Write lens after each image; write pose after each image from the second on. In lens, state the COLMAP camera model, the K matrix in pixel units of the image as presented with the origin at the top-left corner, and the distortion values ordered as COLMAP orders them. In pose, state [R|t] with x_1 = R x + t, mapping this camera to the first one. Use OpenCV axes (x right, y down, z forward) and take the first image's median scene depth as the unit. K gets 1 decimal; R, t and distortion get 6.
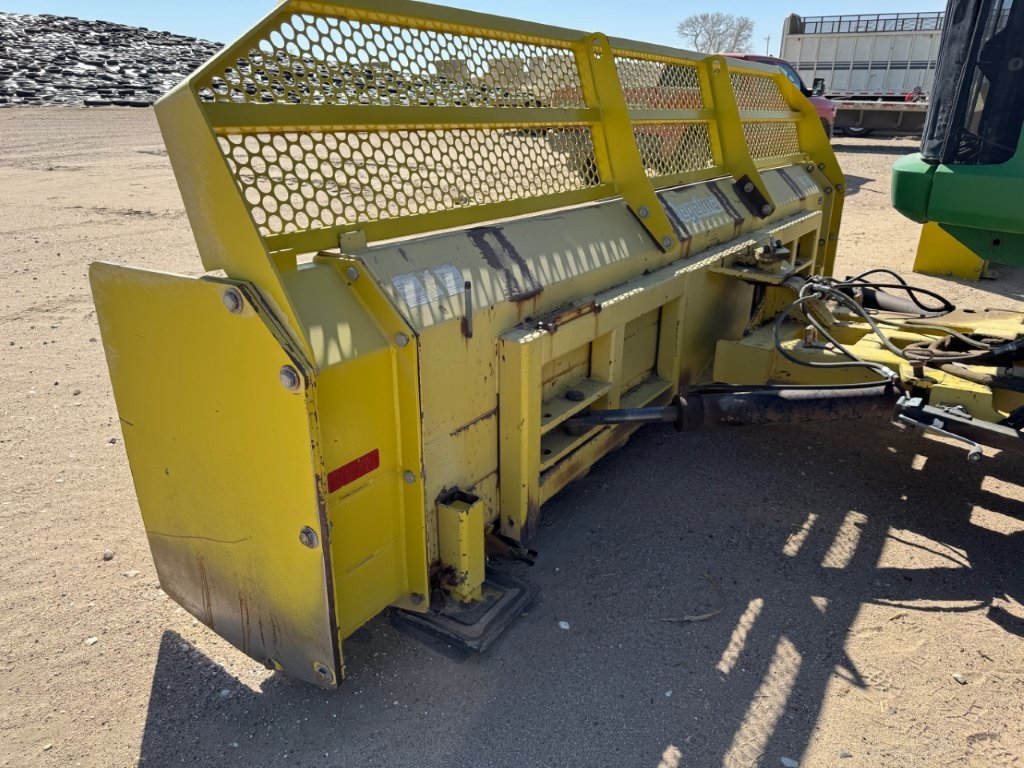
lens RADIAL K [[719.0, 0, 517.1], [0, 719.0, 388.0], [0, 0, 1]] dist [0.034366, -0.032694]
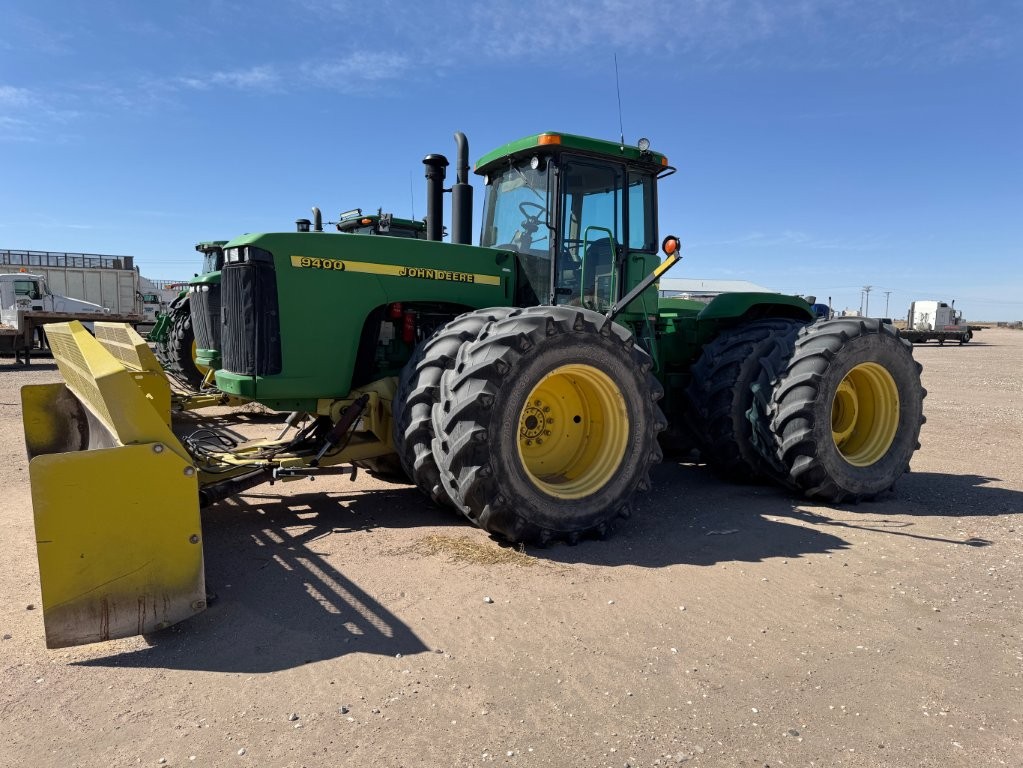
lens RADIAL K [[710.8, 0, 514.5], [0, 710.8, 392.0], [0, 0, 1]] dist [0.087908, -0.119687]
pose [[0.357989, -0.098023, 0.928566, -1.482211], [0.340406, 0.939733, -0.032035, 0.131444], [-0.869464, 0.327558, 0.369781, -0.705266]]
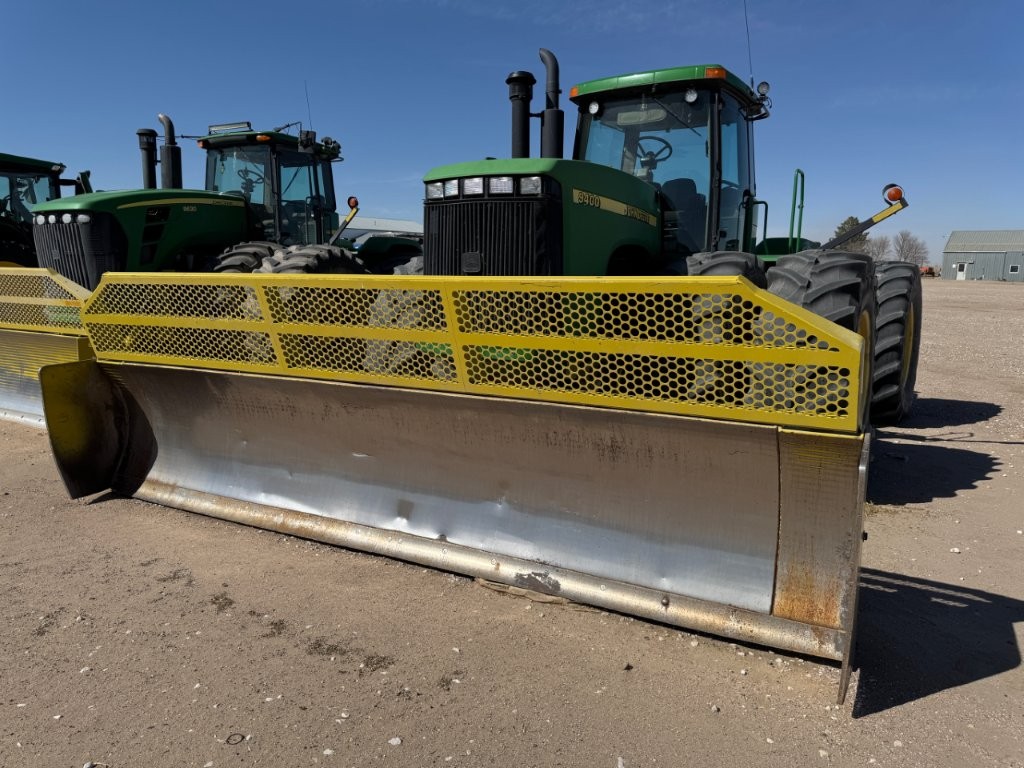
lens RADIAL K [[719.6, 0, 512.0], [0, 719.6, 384.0], [0, 0, 1]] dist [0.036643, -0.032917]
pose [[-0.093162, -0.175887, 0.979992, -1.502287], [0.359668, 0.911863, 0.197851, -0.666010], [-0.928418, 0.370904, -0.021690, 1.264168]]
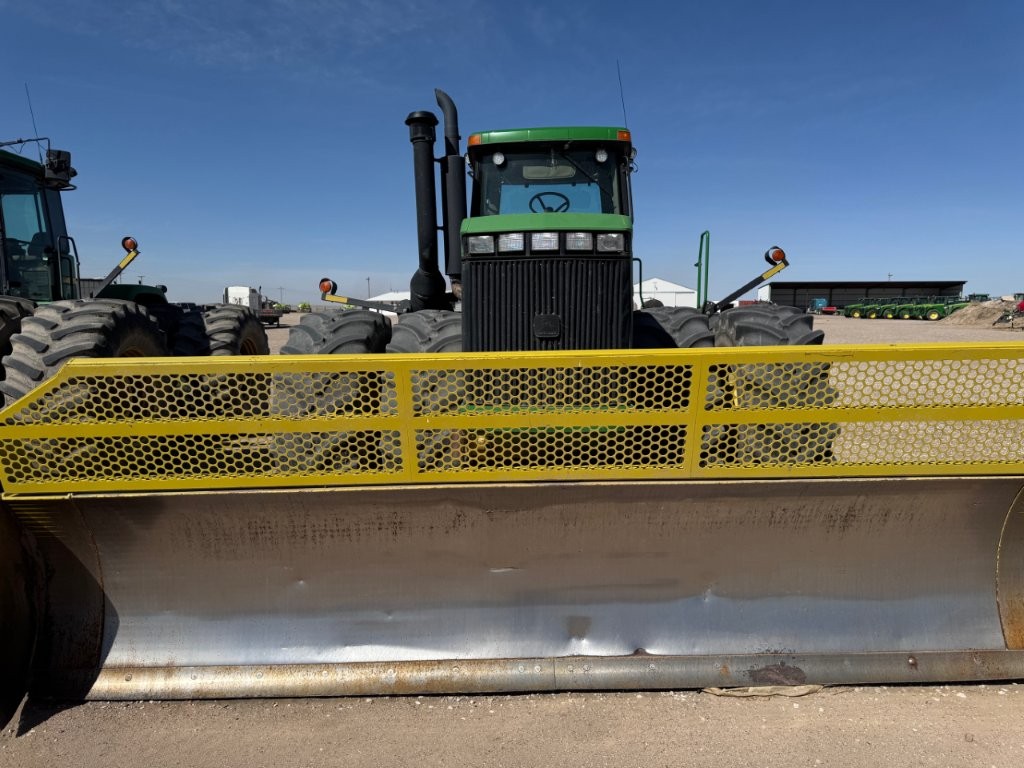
lens RADIAL K [[724.2, 0, 513.9], [0, 724.2, 402.3], [0, 0, 1]] dist [0.037406, -0.056922]
pose [[-0.556344, -0.109351, 0.823725, -0.847872], [0.311156, 0.891765, 0.328538, -1.094001], [-0.770495, 0.439088, -0.462103, 2.234349]]
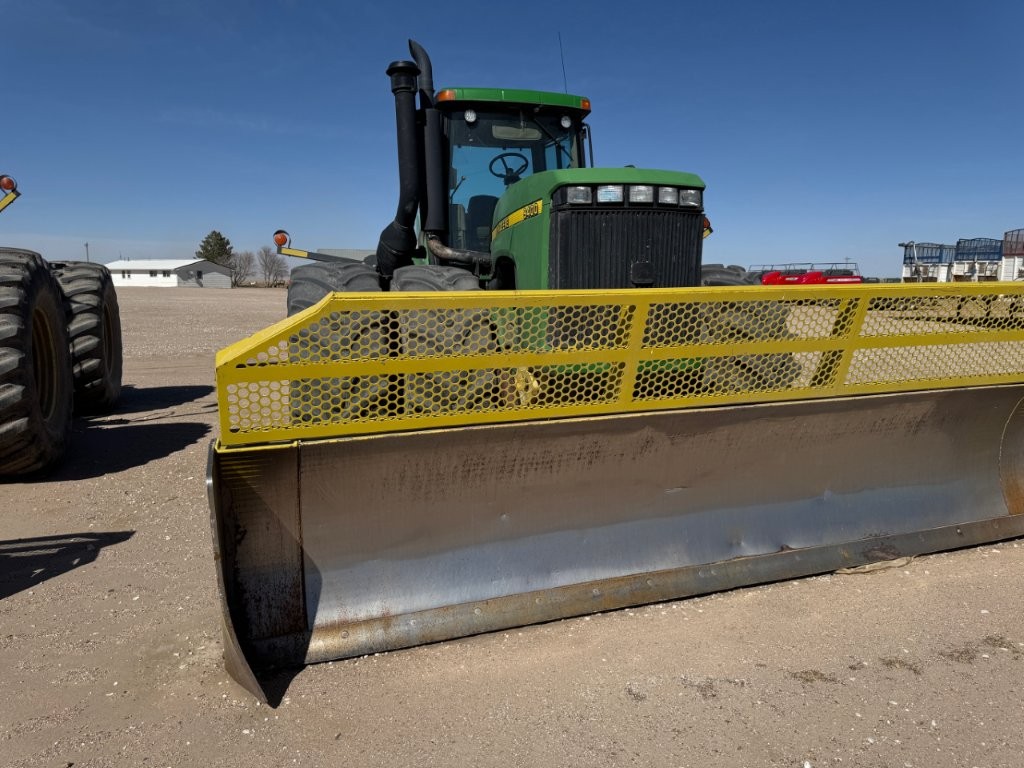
lens RADIAL K [[718.3, 0, 511.2], [0, 718.3, 391.4], [0, 0, 1]] dist [0.043443, -0.049362]
pose [[-0.798414, -0.097126, 0.594224, -0.257988], [0.217870, 0.873427, 0.435497, -1.305042], [-0.561310, 0.477171, -0.676195, 2.974091]]
